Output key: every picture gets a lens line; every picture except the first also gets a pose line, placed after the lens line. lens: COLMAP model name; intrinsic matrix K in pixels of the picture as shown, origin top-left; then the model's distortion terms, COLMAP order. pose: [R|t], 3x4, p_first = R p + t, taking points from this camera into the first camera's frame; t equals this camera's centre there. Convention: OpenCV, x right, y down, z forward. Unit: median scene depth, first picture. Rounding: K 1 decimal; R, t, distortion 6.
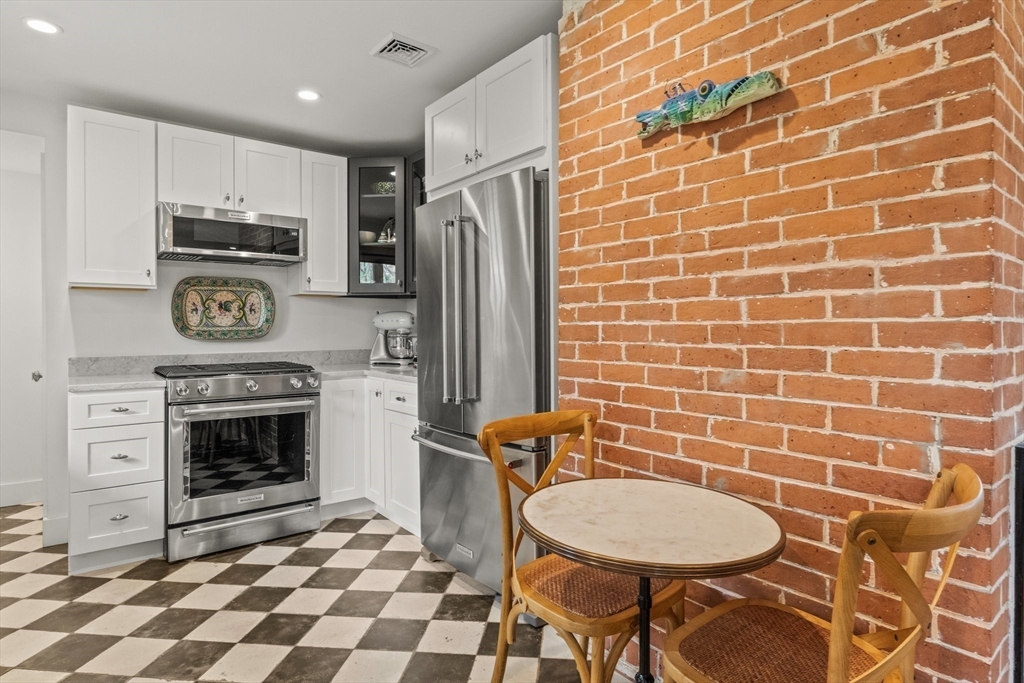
lens RADIAL K [[555.6, 0, 512.2], [0, 555.6, 333.3], [0, 0, 1]] dist [0.000070, -0.002924]
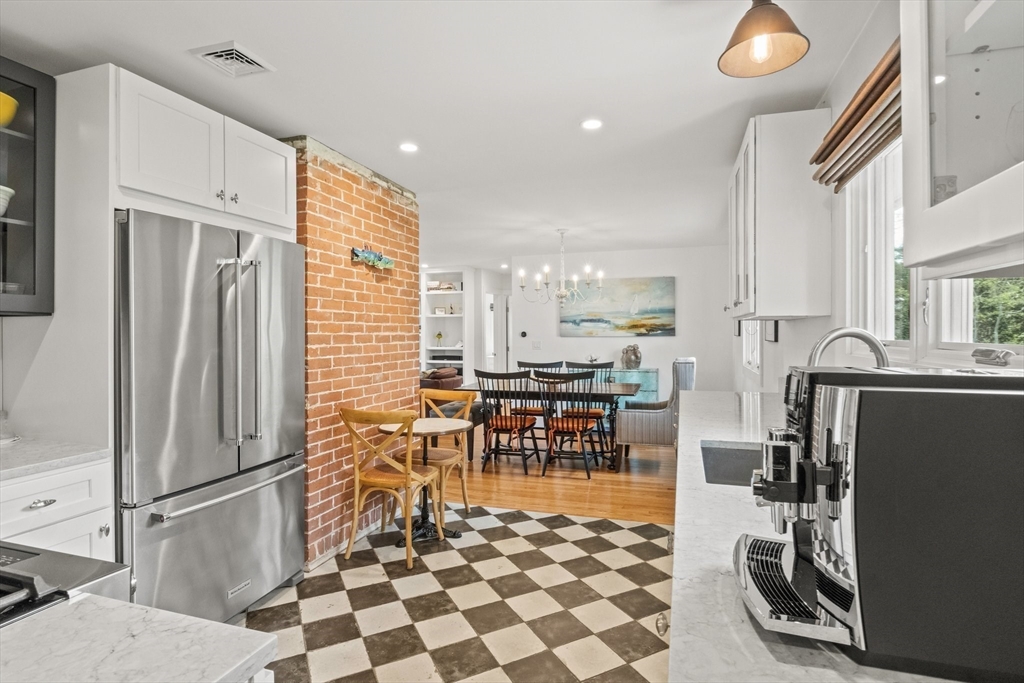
lens RADIAL K [[519.3, 0, 513.9], [0, 519.3, 336.0], [0, 0, 1]] dist [-0.005953, 0.000751]
pose [[-0.544967, -0.006251, 0.838434, -1.610459], [0.007149, 0.999901, 0.012101, -0.106089], [-0.838427, 0.012589, -0.544869, 1.533324]]
